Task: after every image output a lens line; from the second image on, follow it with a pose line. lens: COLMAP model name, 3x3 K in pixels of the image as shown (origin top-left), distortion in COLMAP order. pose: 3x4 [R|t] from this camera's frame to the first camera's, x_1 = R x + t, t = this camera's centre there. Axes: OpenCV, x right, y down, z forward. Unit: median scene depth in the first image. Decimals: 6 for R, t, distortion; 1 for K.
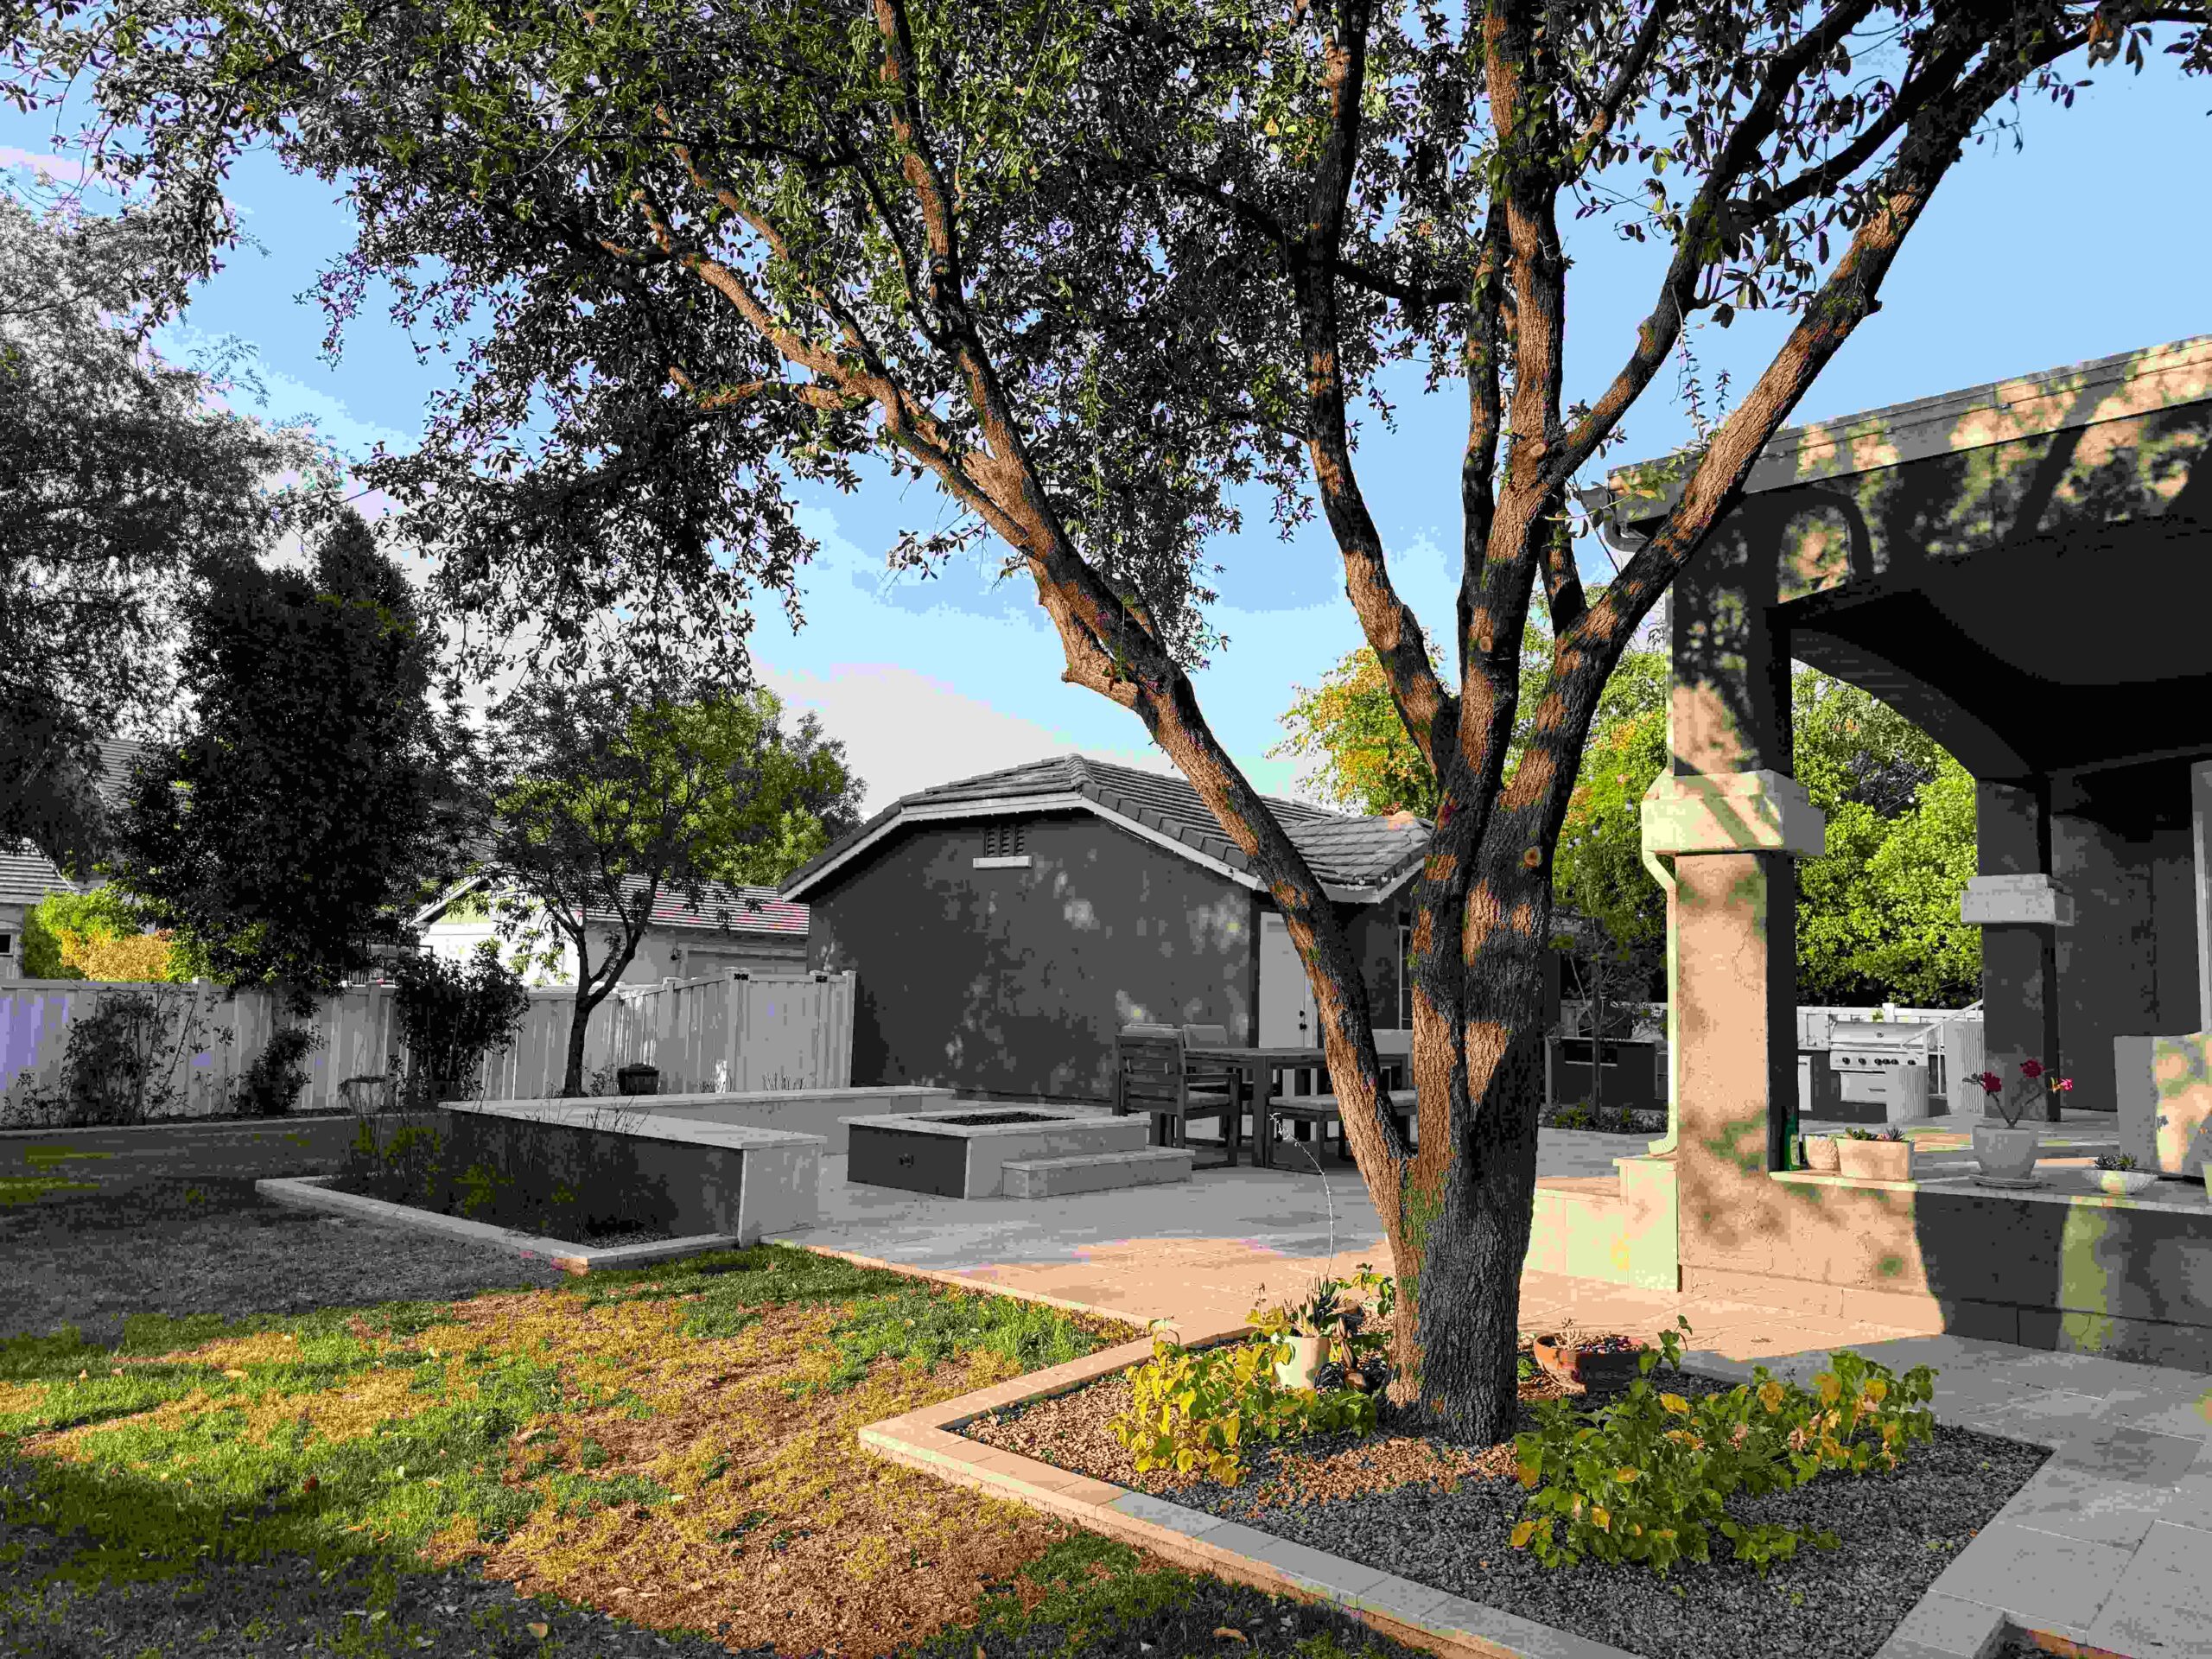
lens RADIAL K [[1549.4, 0, 1116.2], [0, 1549.4, 819.2], [0, 0, 1]] dist [0.061521, -0.071509]
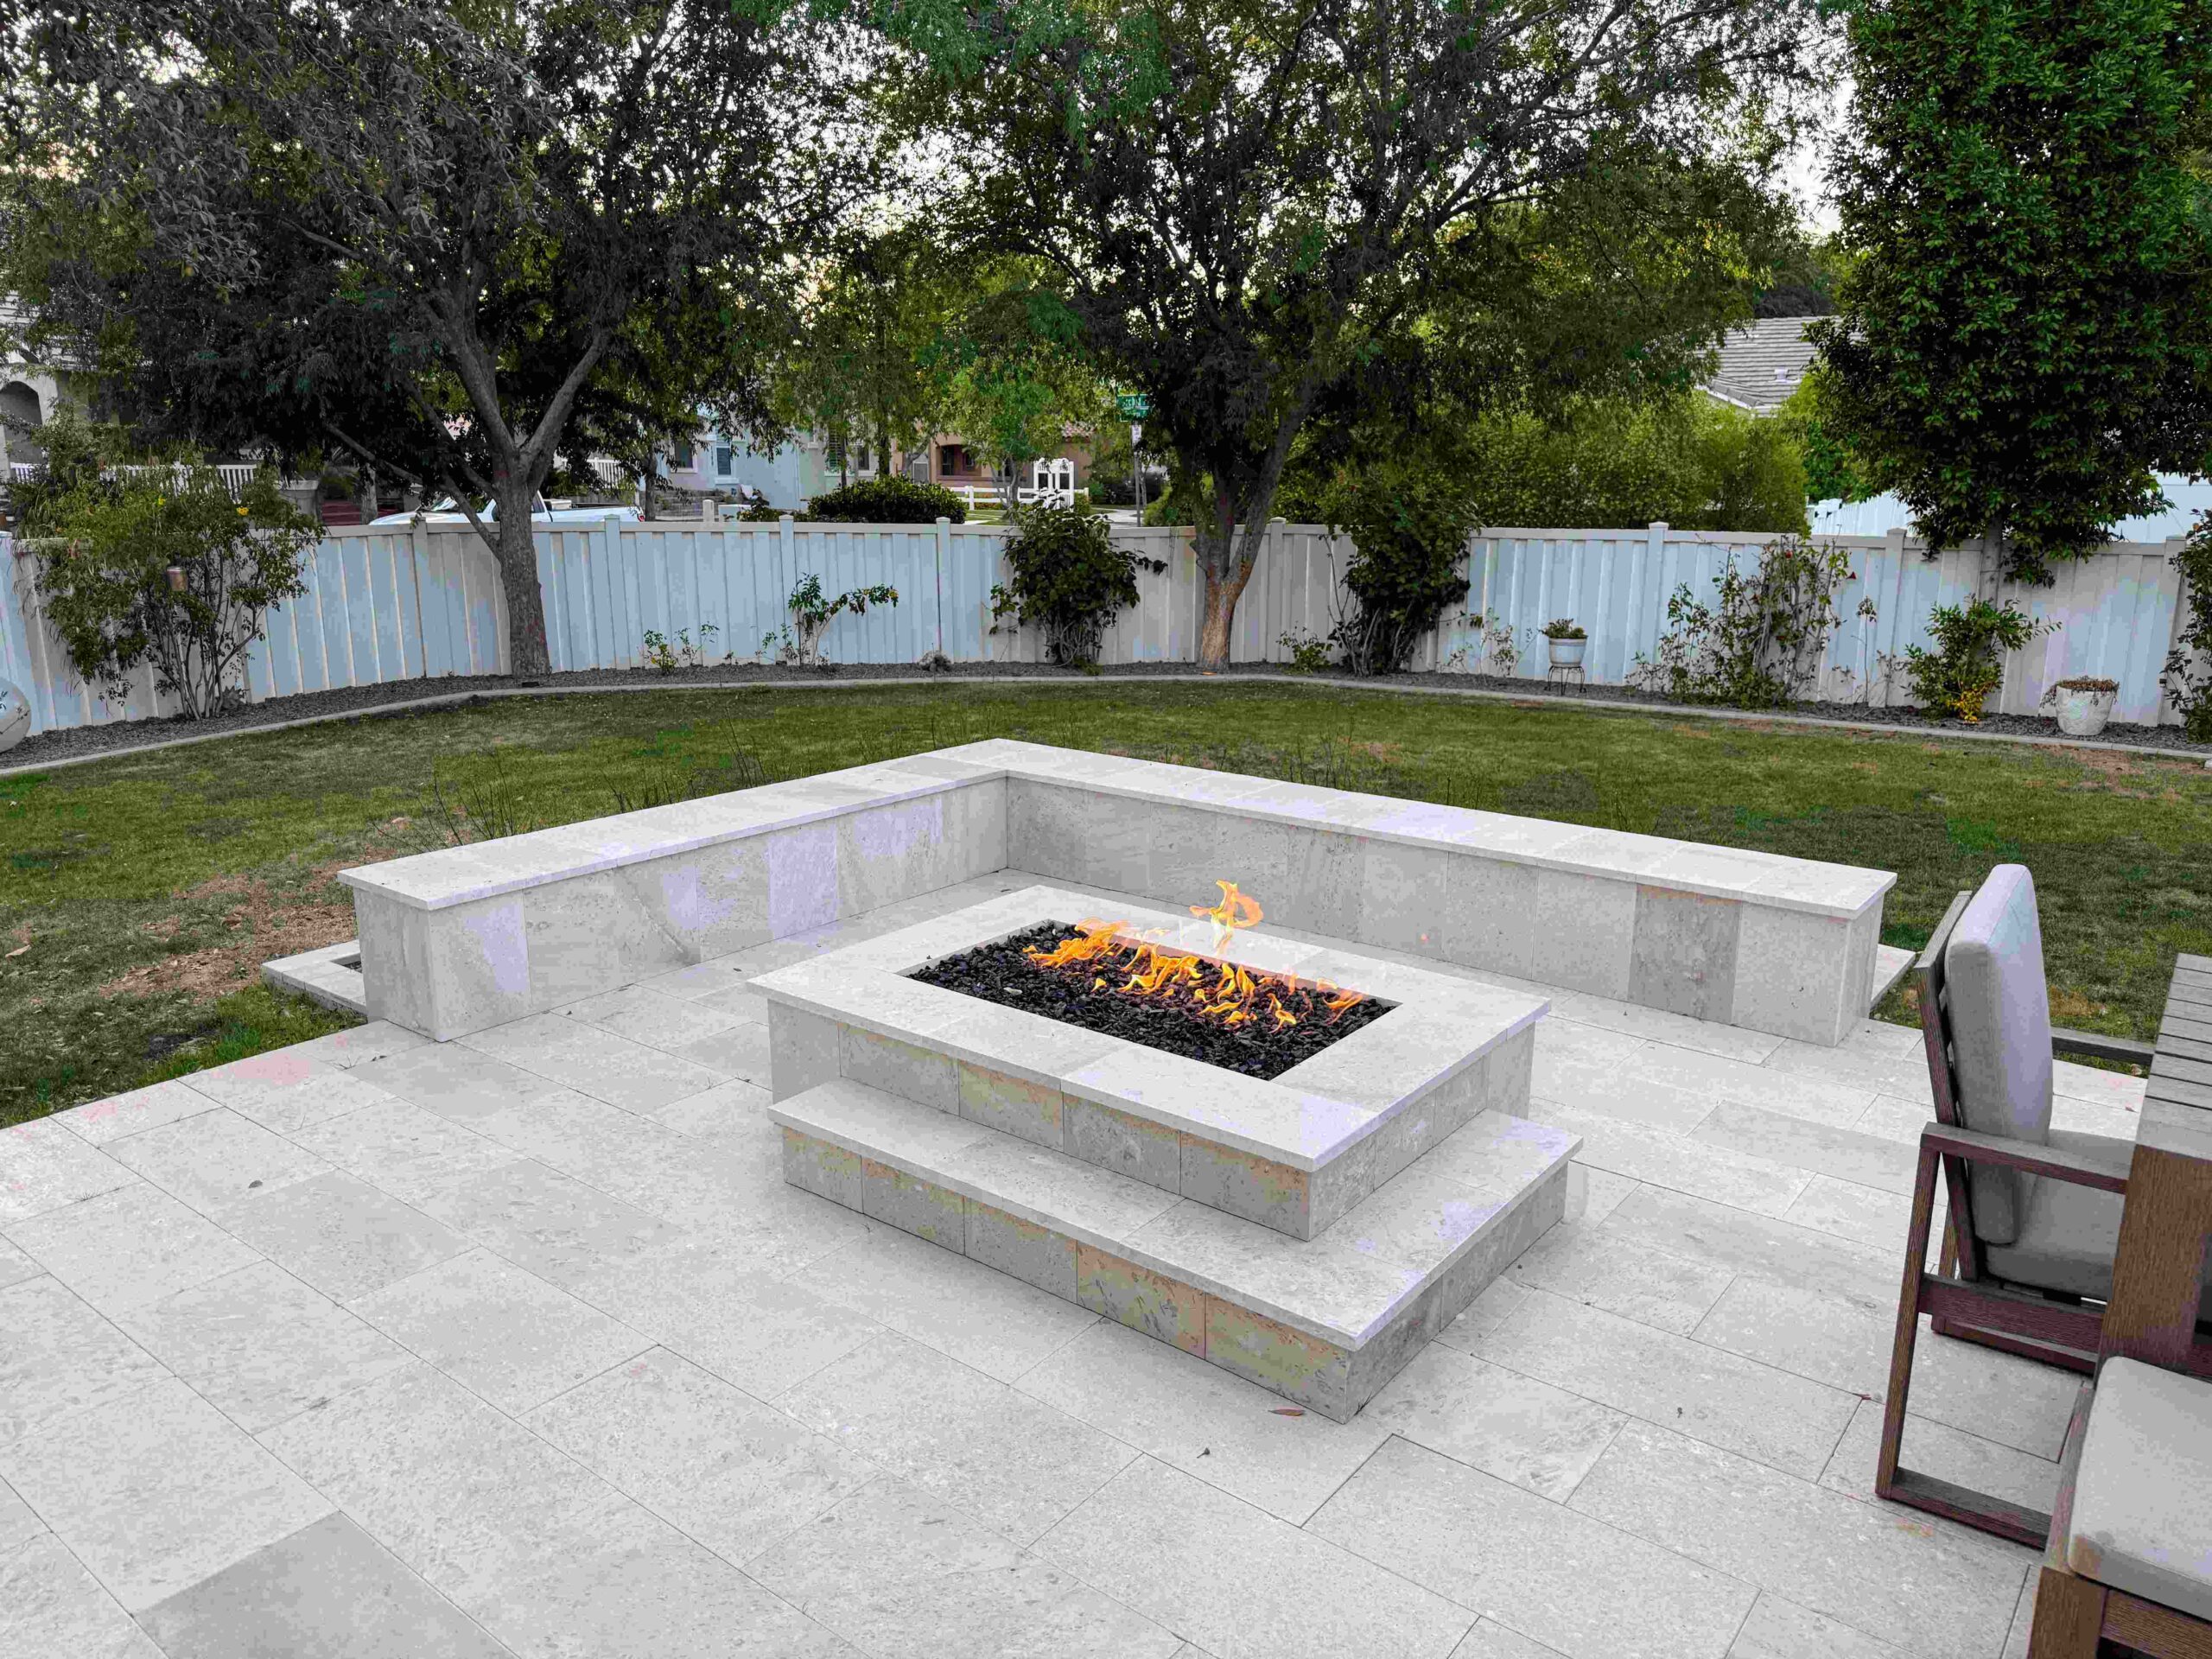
lens RADIAL K [[1549.4, 0, 1104.0], [0, 1549.4, 819.7], [0, 0, 1]] dist [0.061521, -0.071509]
pose [[0.054093, 0.196076, -0.979096, 0.153019], [0.112752, 0.973061, 0.201097, 0.036534], [0.992150, -0.121273, 0.030527, 0.508646]]
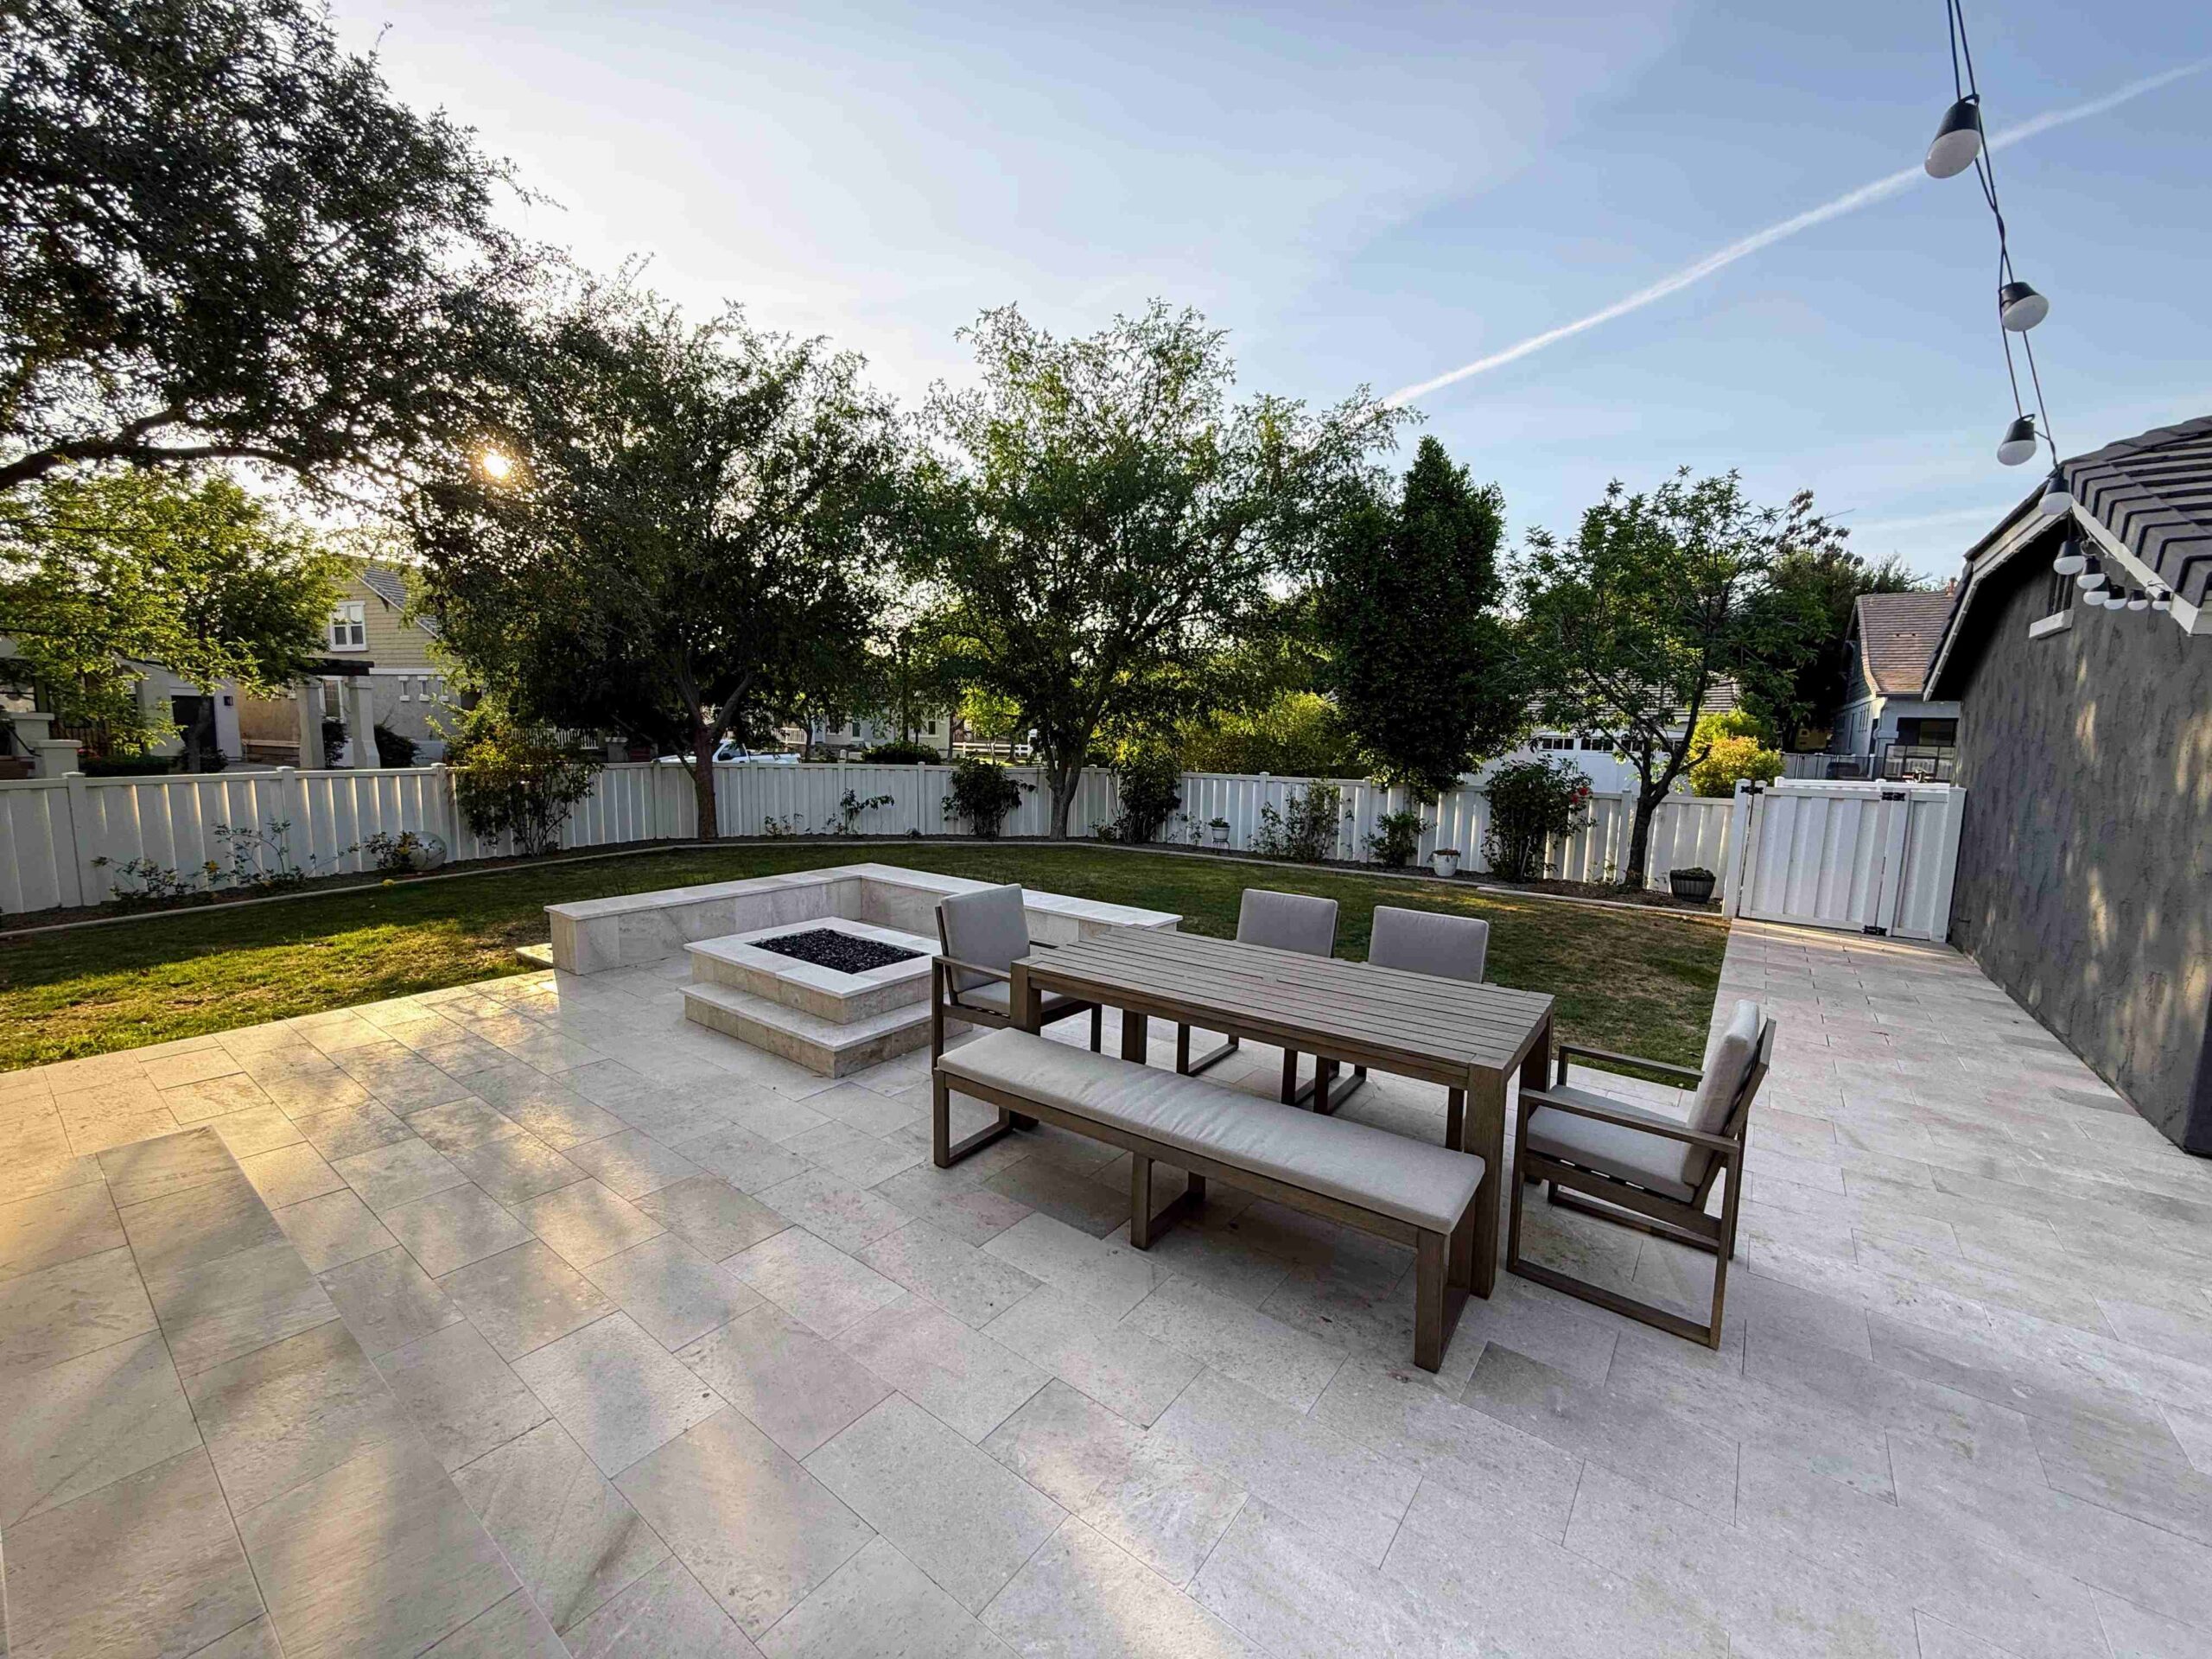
lens RADIAL K [[883.2, 0, 1108.7], [0, 883.2, 836.3], [0, 0, 1]] dist [0.001901, -0.000724]
pose [[0.075757, 0.091337, -0.992934, 0.260560], [0.096066, 0.990495, 0.098442, 0.040858], [0.992488, -0.102844, 0.066263, 0.592974]]
